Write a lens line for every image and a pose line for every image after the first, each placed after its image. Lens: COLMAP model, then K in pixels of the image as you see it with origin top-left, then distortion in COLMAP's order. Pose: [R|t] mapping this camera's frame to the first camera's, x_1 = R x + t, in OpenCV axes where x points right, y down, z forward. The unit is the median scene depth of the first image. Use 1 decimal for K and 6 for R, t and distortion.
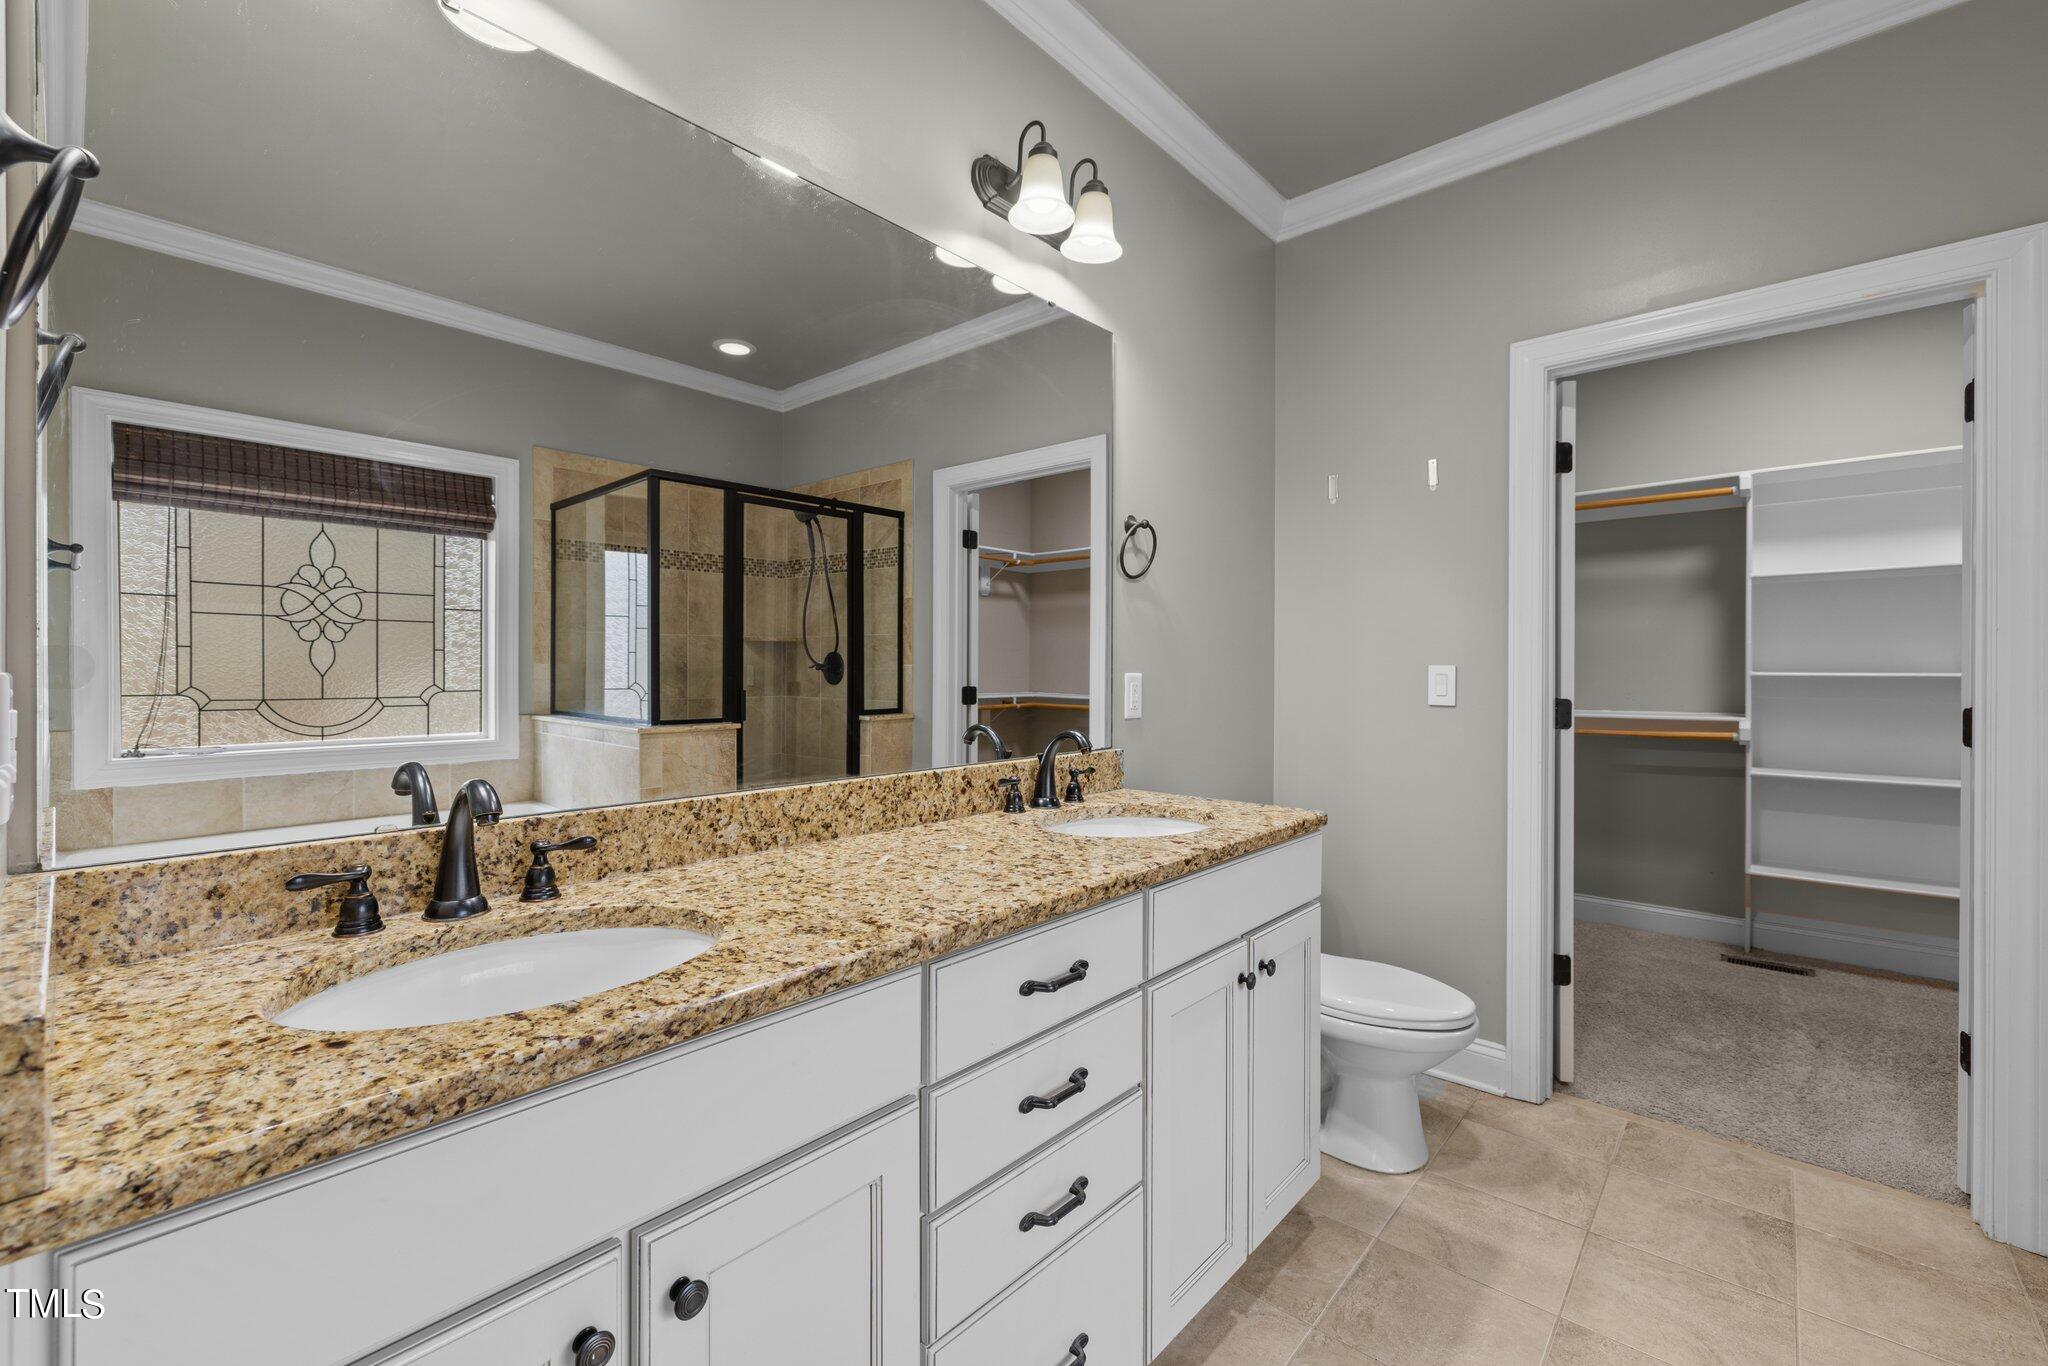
lens RADIAL K [[873.0, 0, 1020.0], [0, 873.0, 661.0], [0, 0, 1]] dist [-0.000625, 0.000060]
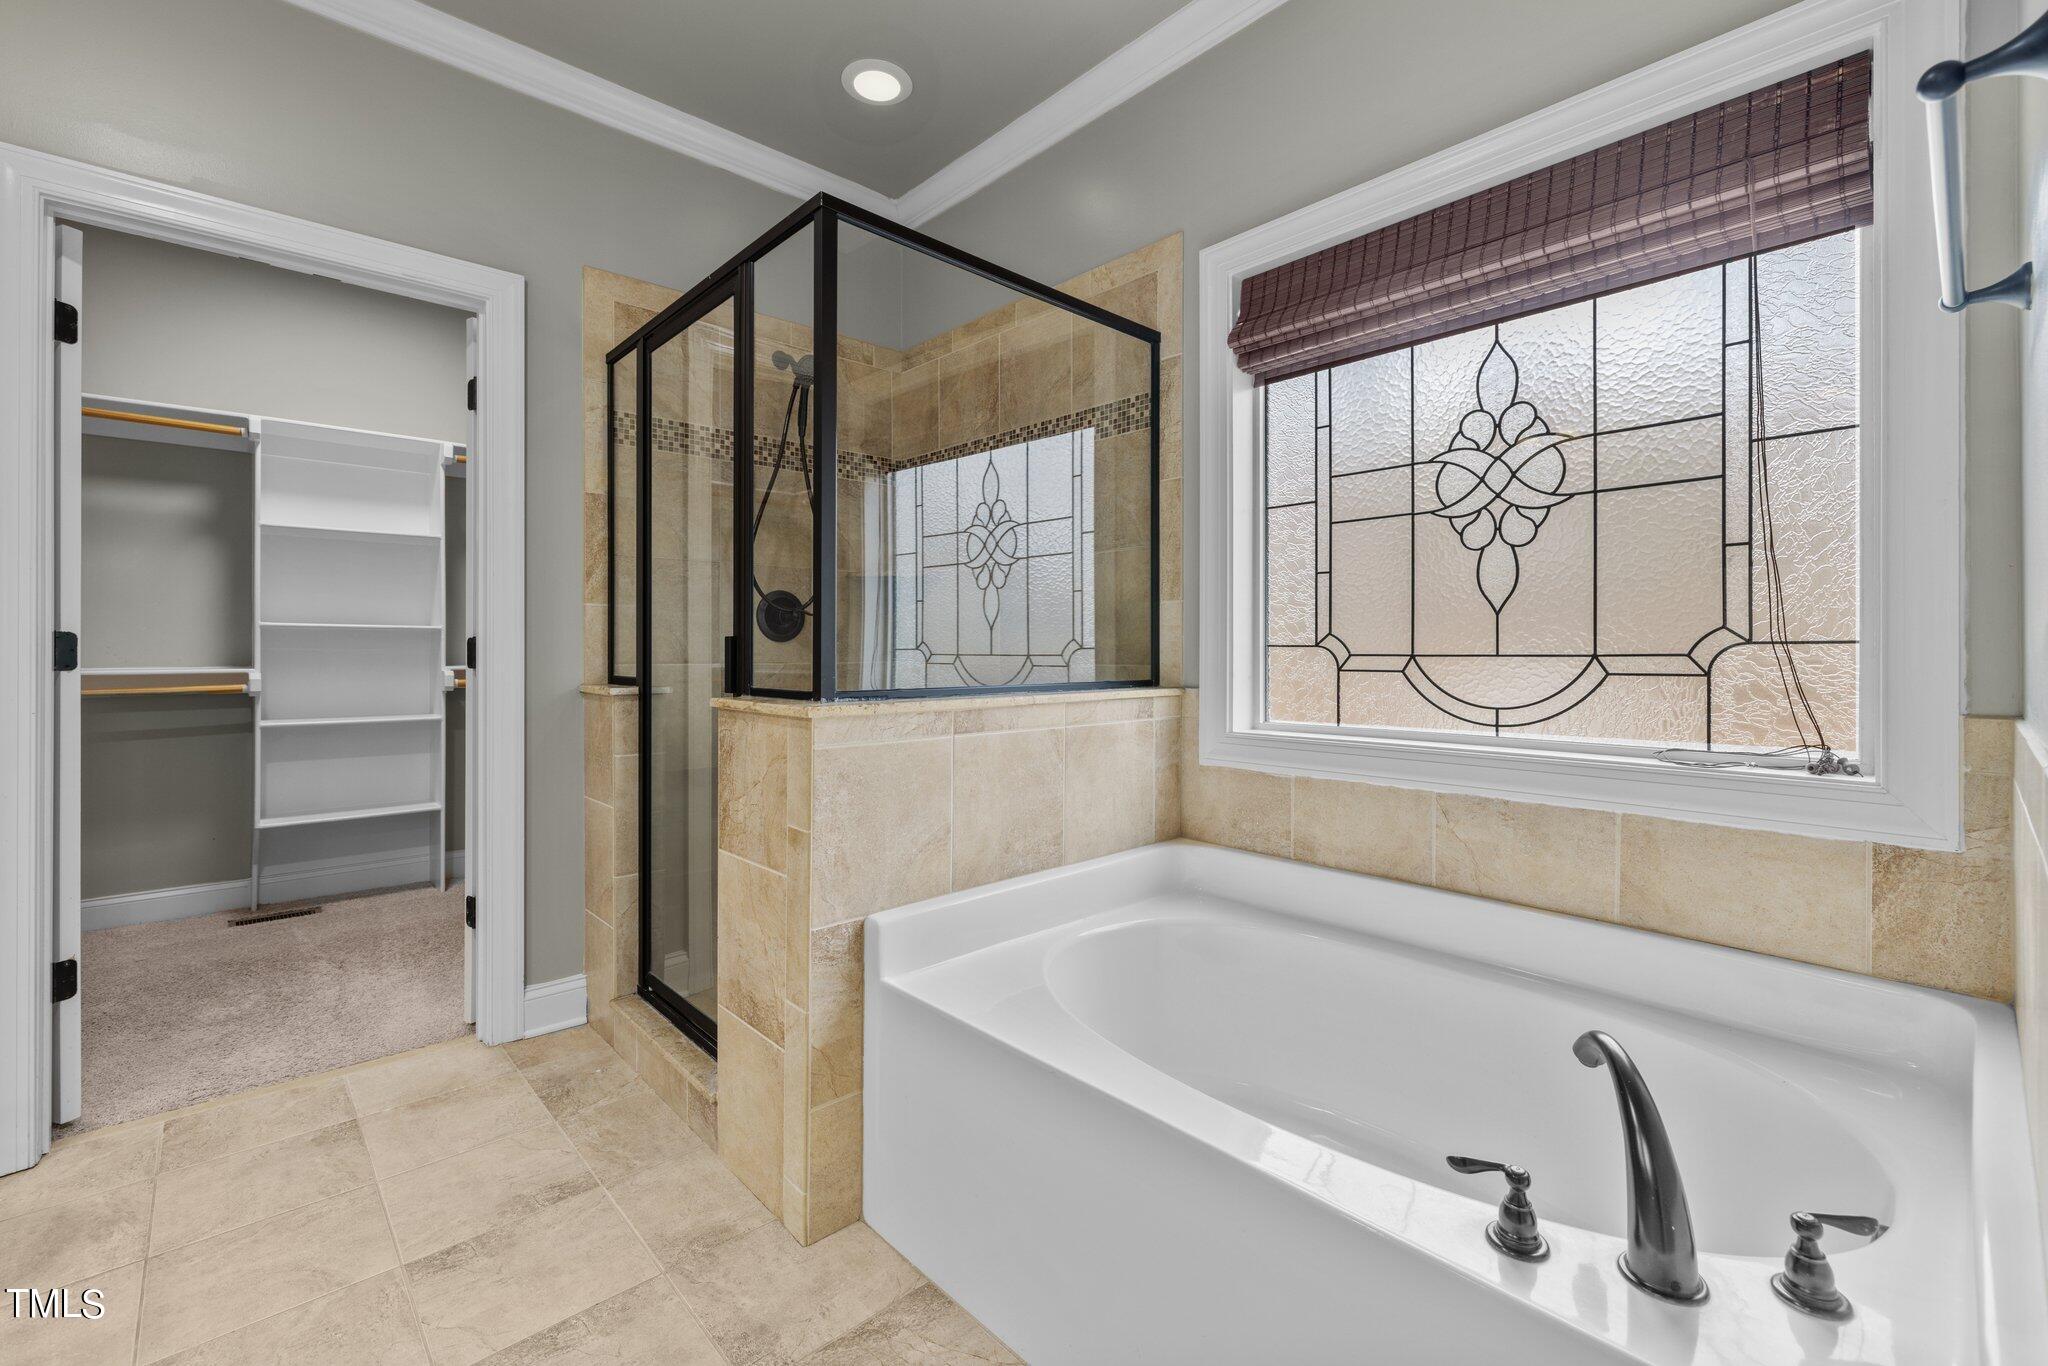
lens RADIAL K [[873.0, 0, 1020.0], [0, 873.0, 661.0], [0, 0, 1]] dist [-0.000625, 0.000060]
pose [[0.086505, -0.003788, 0.996244, -0.069722], [0.001505, 0.999992, 0.003671, 0.058153], [-0.996250, 0.001181, 0.086510, 0.070166]]
